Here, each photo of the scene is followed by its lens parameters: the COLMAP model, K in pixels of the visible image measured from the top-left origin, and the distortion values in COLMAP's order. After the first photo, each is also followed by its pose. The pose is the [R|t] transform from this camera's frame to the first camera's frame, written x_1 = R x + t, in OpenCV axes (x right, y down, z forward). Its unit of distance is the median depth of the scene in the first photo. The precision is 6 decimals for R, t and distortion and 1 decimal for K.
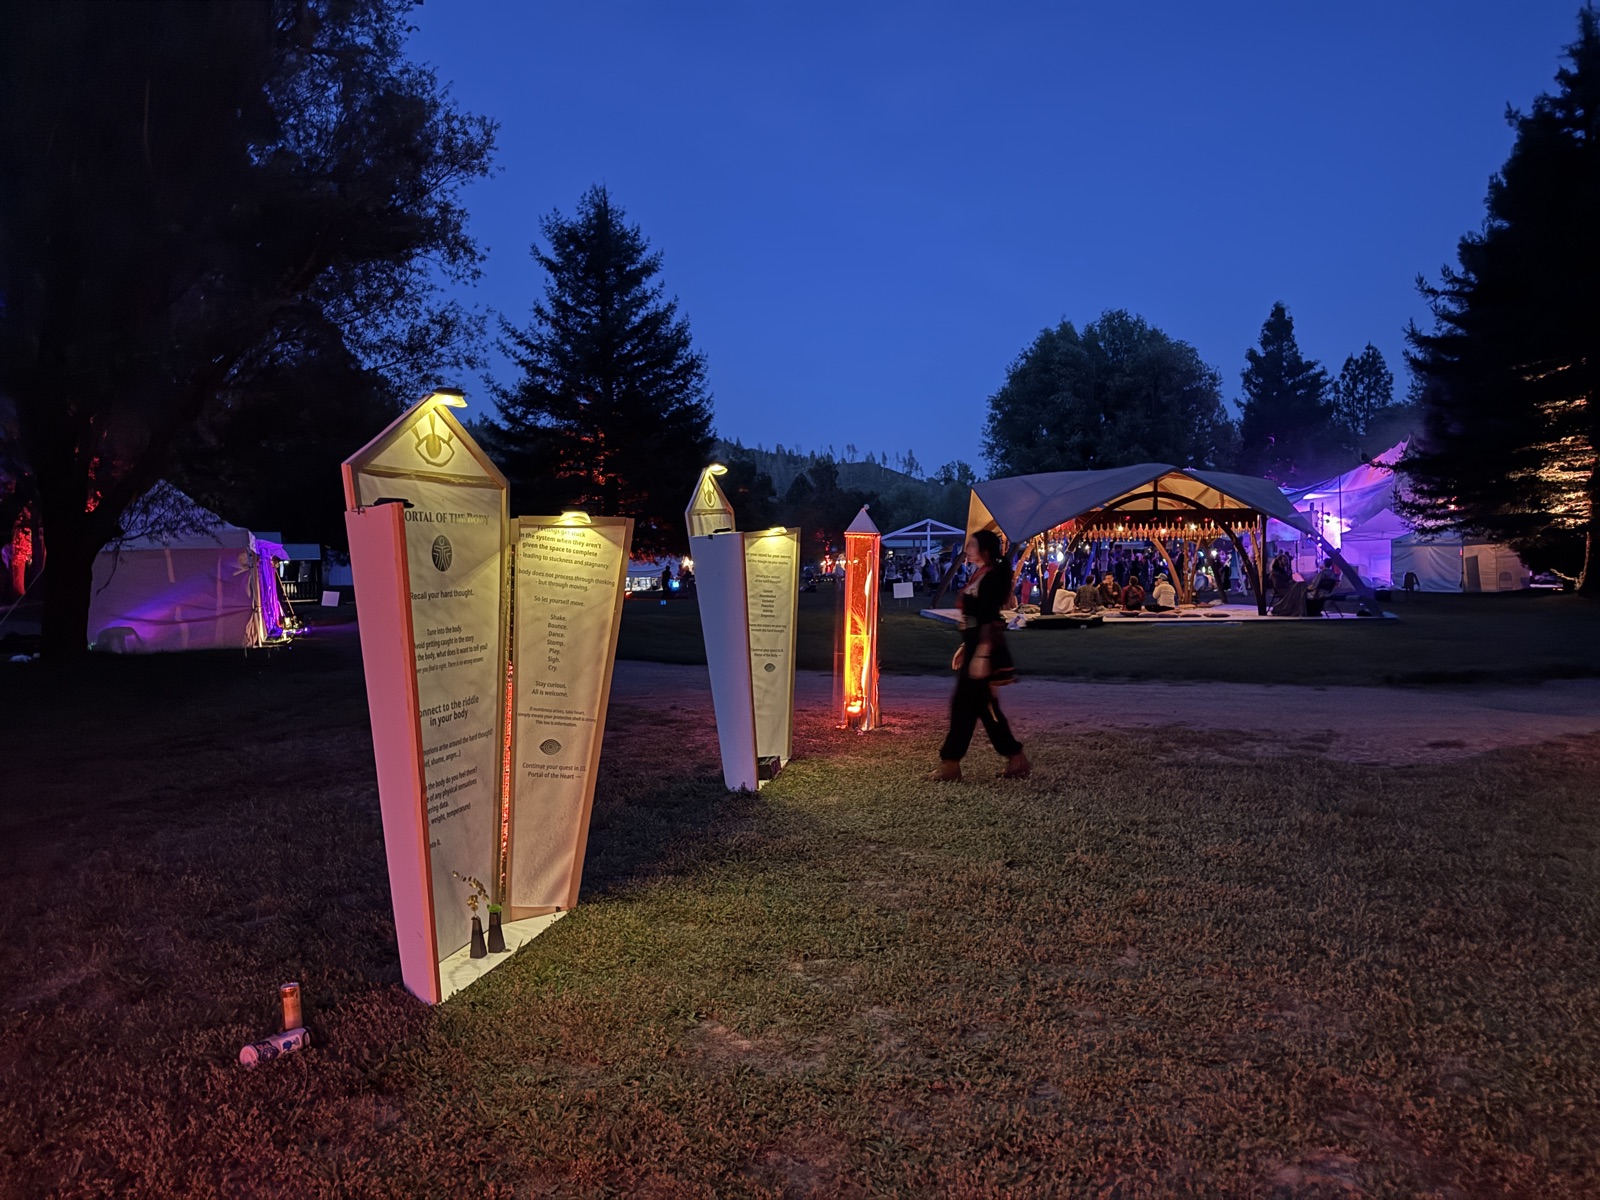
lens RADIAL K [[1088.8, 0, 795.0], [0, 1088.8, 612.7], [0, 0, 1]] dist [0.007845, -0.017976]
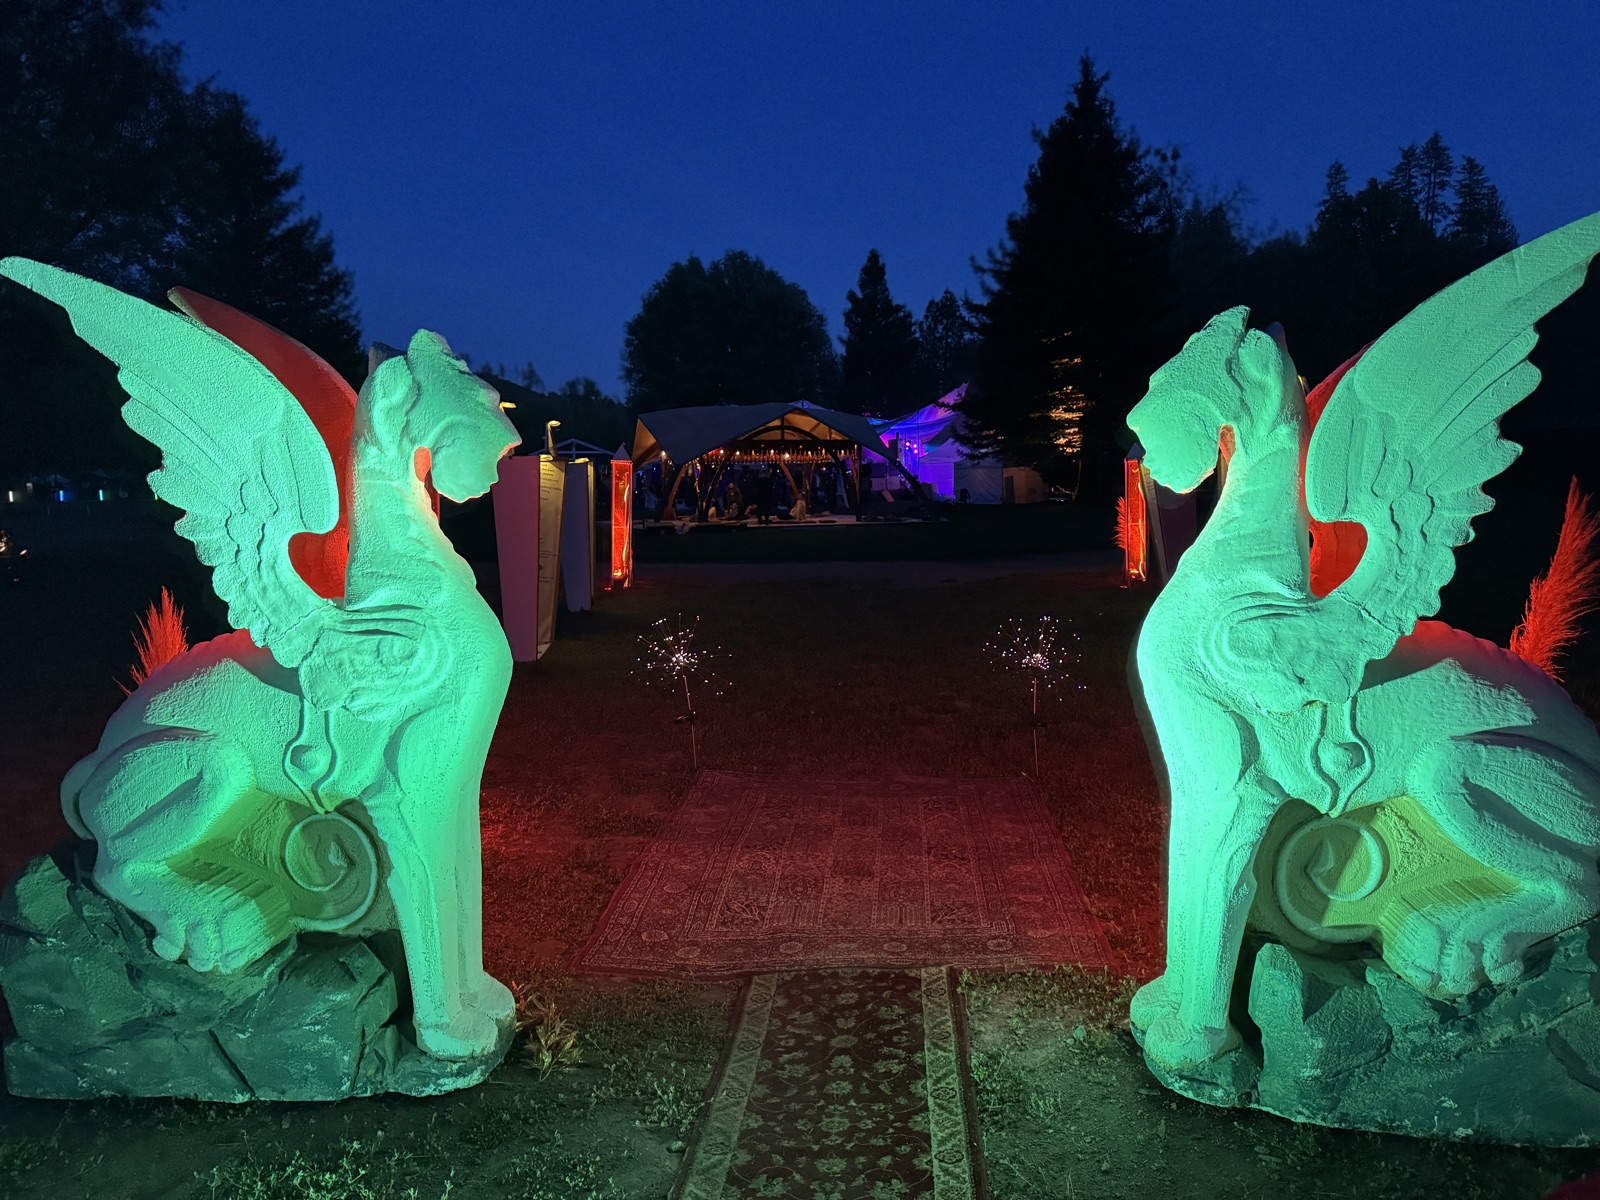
lens RADIAL K [[1112.9, 0, 800.0], [0, 1112.9, 600.0], [0, 0, 1]] dist [0.179355, -0.412104]
pose [[0.940296, -0.034481, 0.338605, -0.062121], [0.013814, 0.997902, 0.063259, 0.006820], [-0.340076, -0.054804, 0.938800, -0.154601]]
